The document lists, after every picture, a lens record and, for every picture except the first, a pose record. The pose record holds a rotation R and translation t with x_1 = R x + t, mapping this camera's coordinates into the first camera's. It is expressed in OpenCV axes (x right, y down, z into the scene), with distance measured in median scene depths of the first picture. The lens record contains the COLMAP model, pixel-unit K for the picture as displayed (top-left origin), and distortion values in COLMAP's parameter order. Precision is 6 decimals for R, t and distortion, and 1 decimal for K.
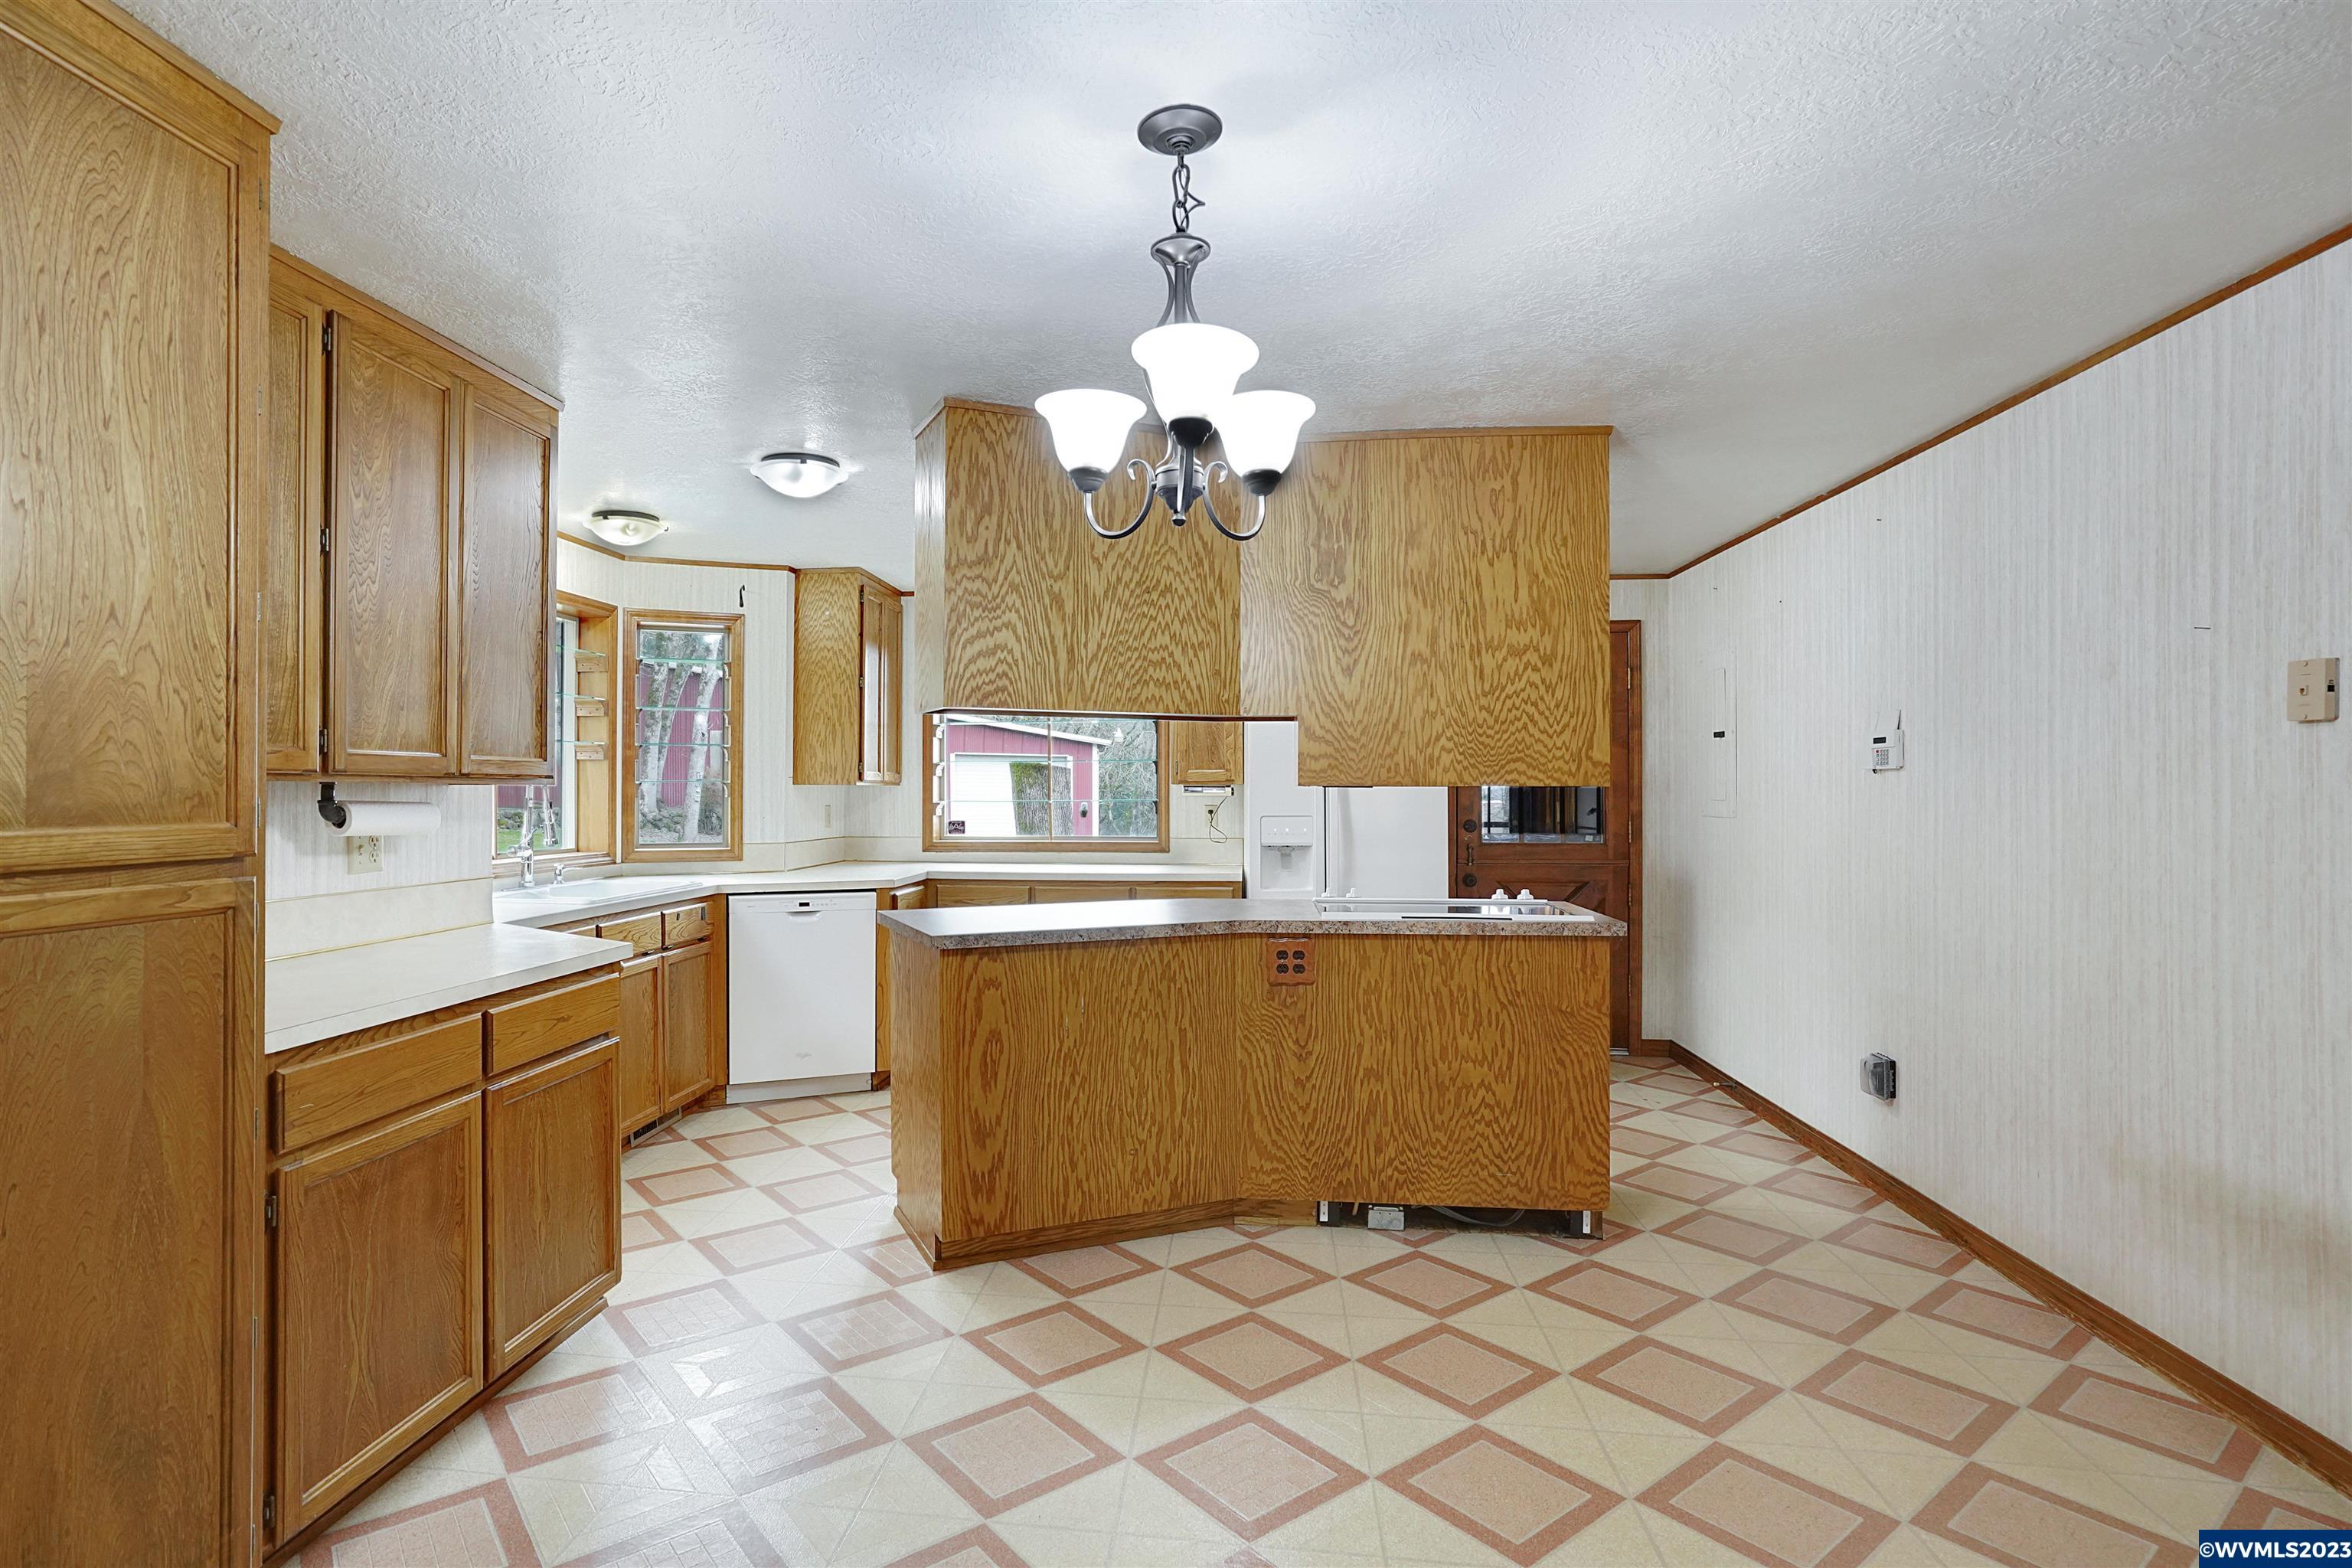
lens RADIAL K [[1161.4, 0, 1088.4], [0, 1161.4, 783.3], [0, 0, 1]] dist [-0.064113, 0.034657]
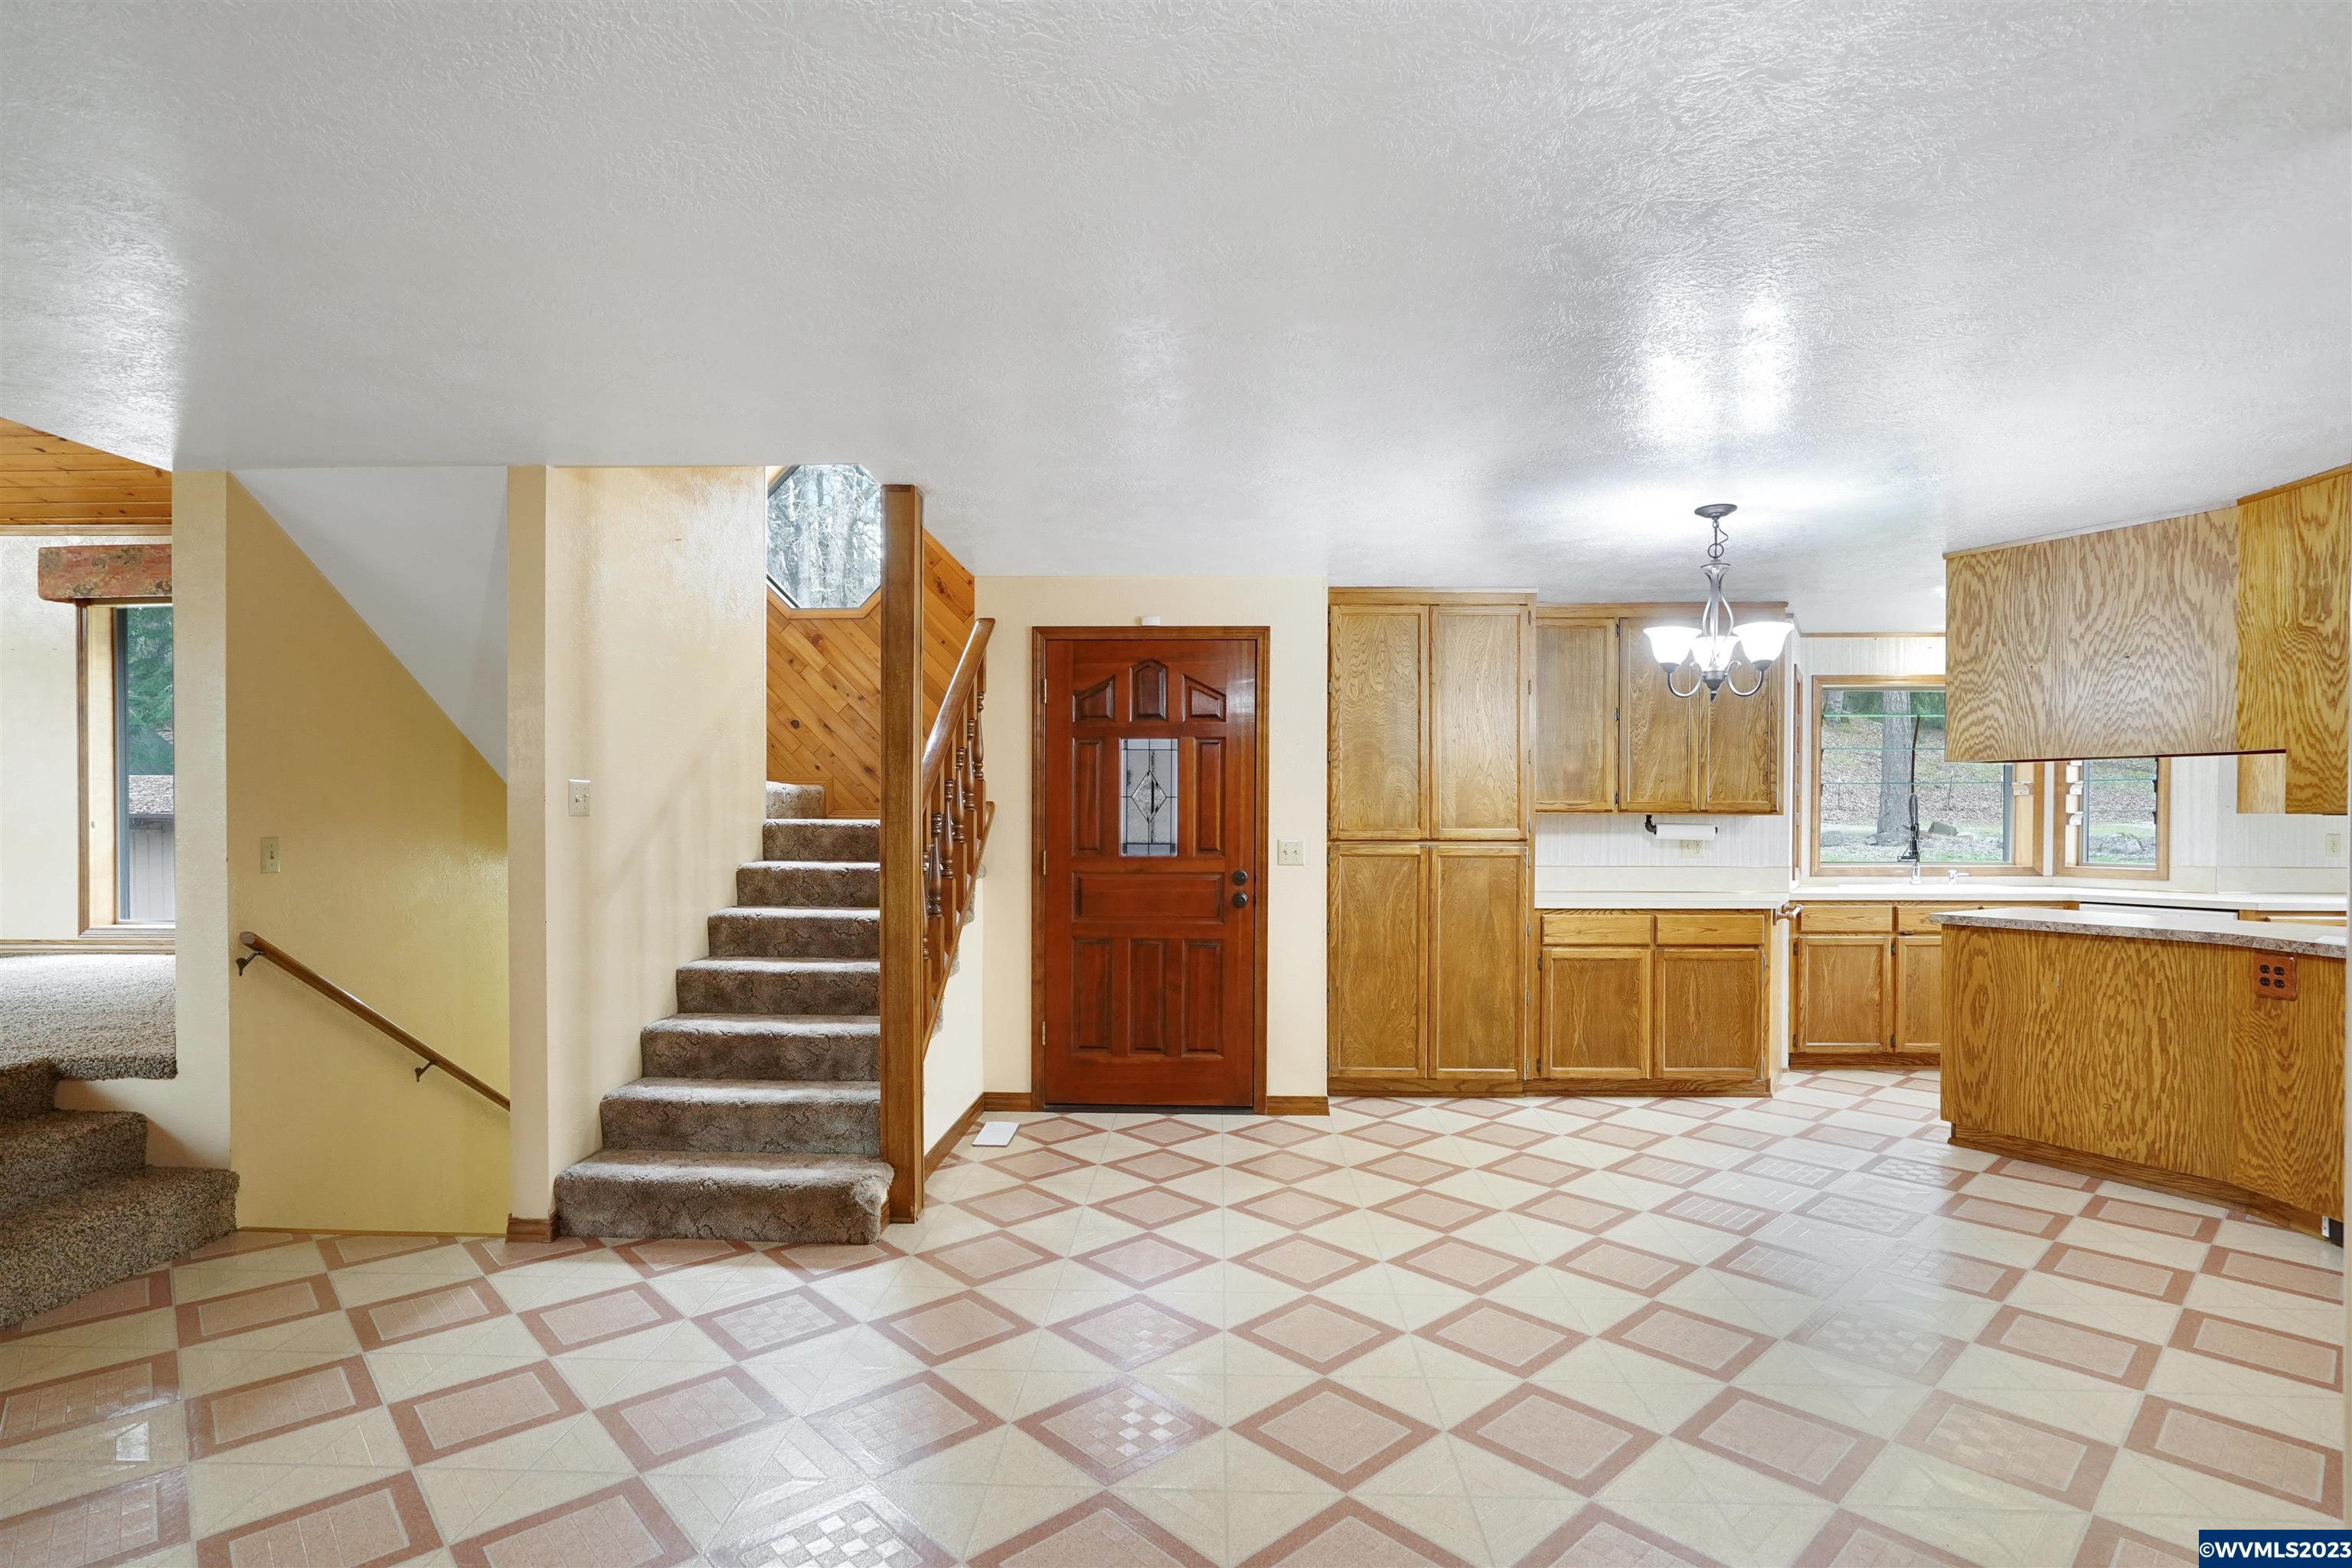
lens RADIAL K [[1140.9, 0, 1182.2], [0, 1140.9, 826.6], [0, 0, 1]] dist [-0.001676, -0.000205]
pose [[0.119192, 0.007329, -0.992844, 1.129637], [0.005360, 0.999953, 0.008025, -0.000097], [0.992857, -0.006278, 0.119147, -0.141811]]
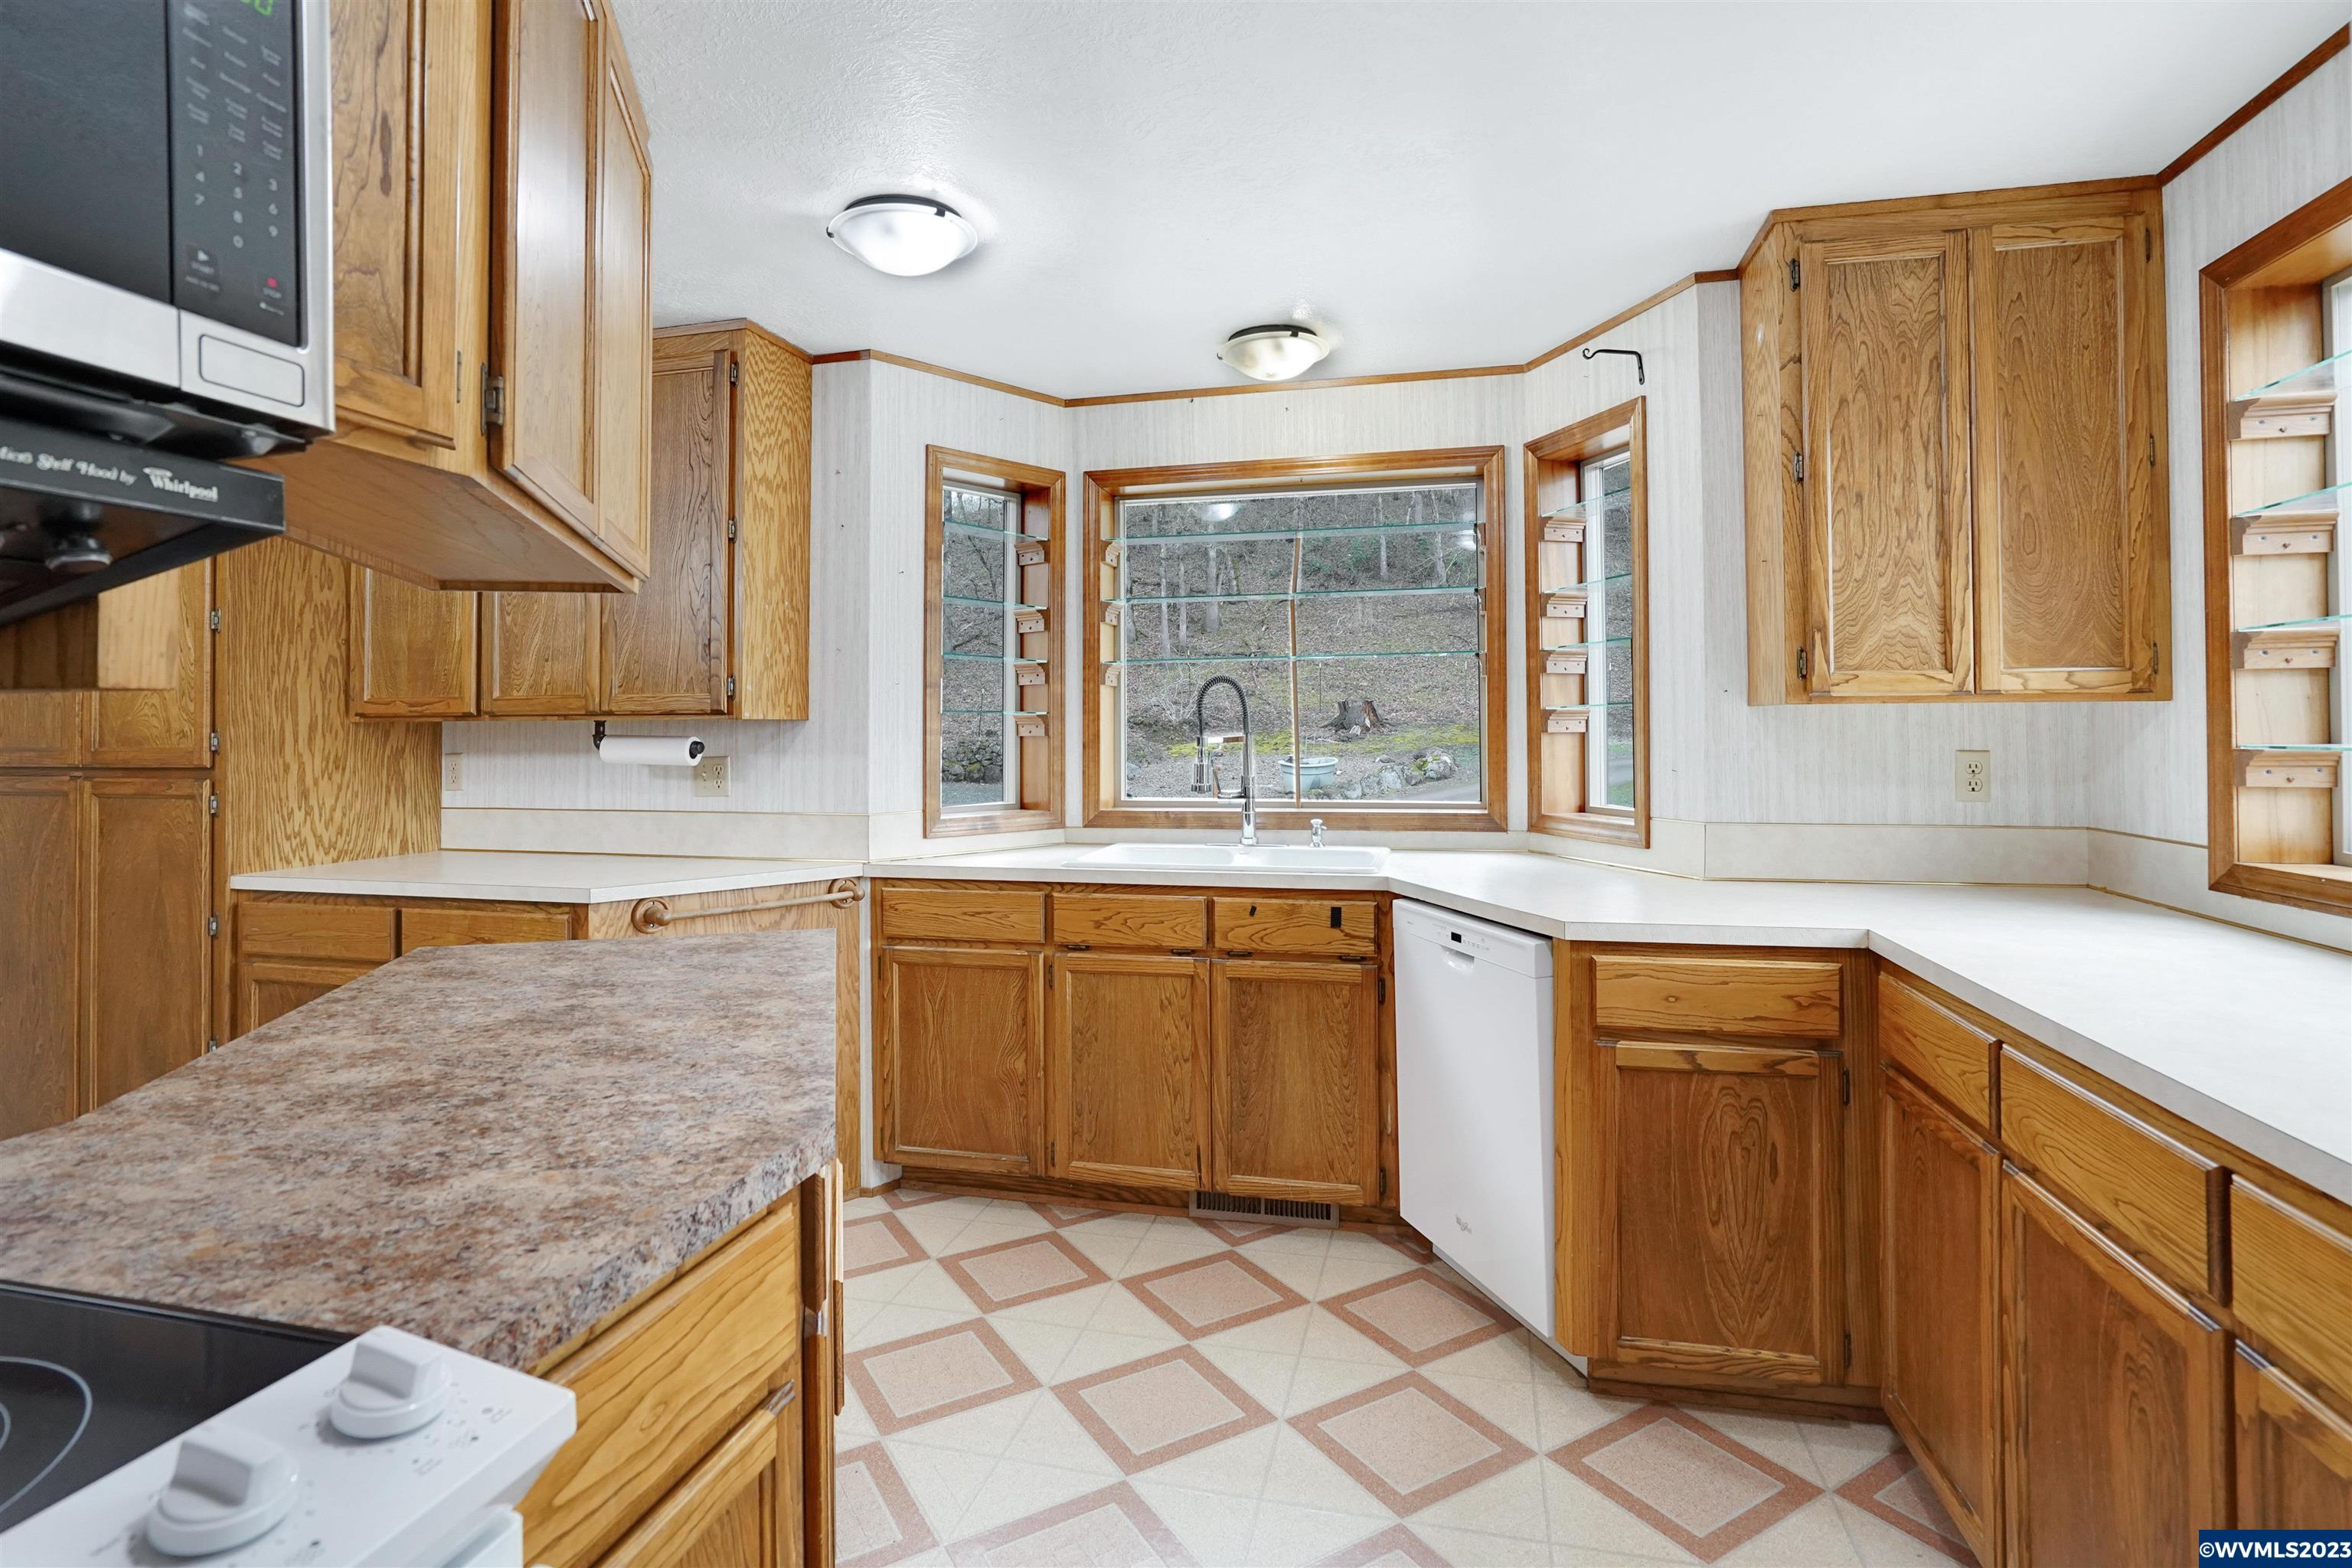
lens RADIAL K [[1159.9, 0, 1169.6], [0, 1159.9, 725.0], [0, 0, 1]] dist [-0.022757, -0.000189]
pose [[-0.108375, -0.008511, -0.994074, 0.416724], [0.013586, 0.999857, -0.010041, 0.020180], [0.994017, -0.014594, -0.108244, 1.363002]]
